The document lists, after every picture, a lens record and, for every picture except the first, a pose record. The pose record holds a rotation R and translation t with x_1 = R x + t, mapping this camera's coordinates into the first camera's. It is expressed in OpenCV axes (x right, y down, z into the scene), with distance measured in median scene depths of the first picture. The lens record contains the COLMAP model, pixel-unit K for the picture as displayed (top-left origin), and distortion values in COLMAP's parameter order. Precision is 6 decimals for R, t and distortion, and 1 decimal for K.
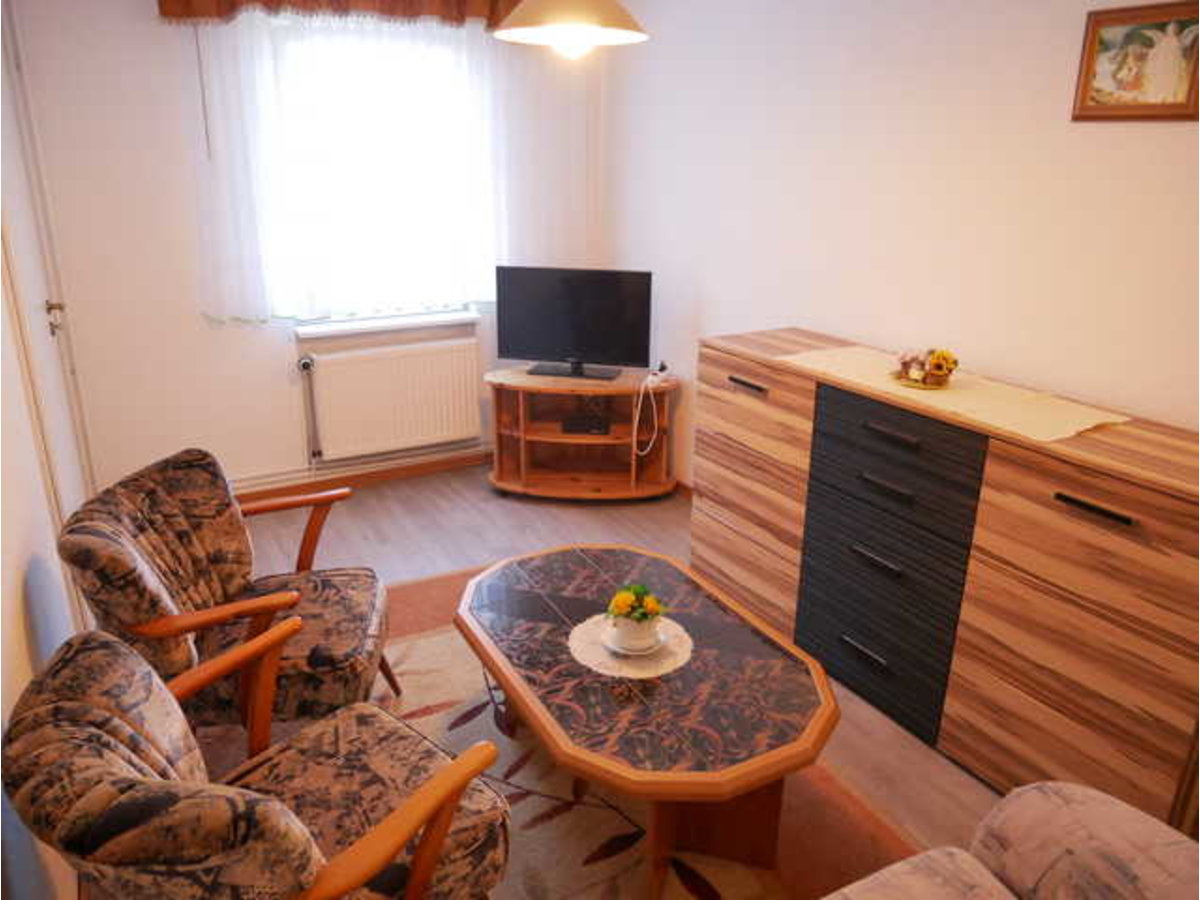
lens RADIAL K [[868.7, 0, 597.2], [0, 868.7, 451.9], [0, 0, 1]] dist [-0.071373, 0.033271]
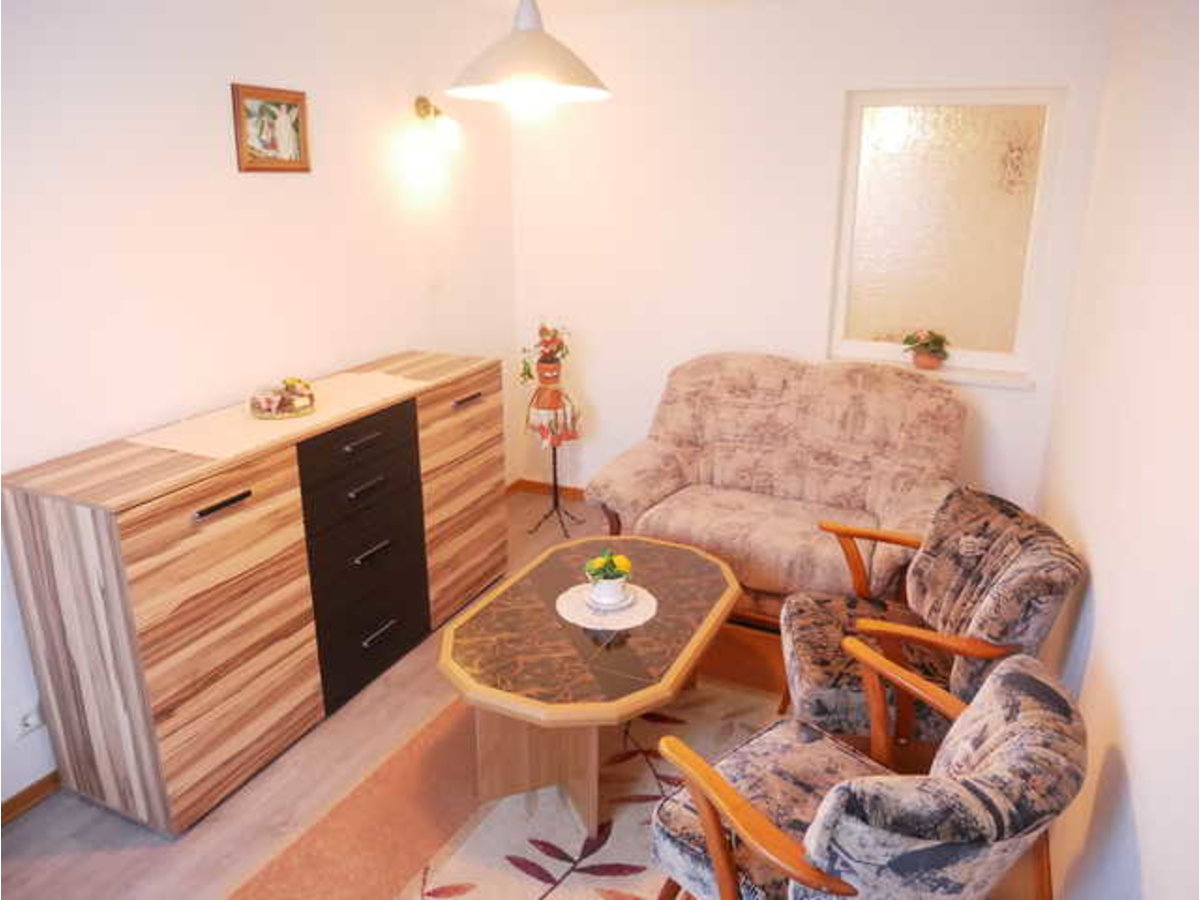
lens RADIAL K [[868.7, 0, 597.2], [0, 868.7, 451.9], [0, 0, 1]] dist [-0.071373, 0.033271]
pose [[-0.596463, -0.256688, 0.760489, -0.684128], [0.254737, 0.837960, 0.482631, -0.457666], [-0.761144, 0.481596, -0.434424, 1.187843]]
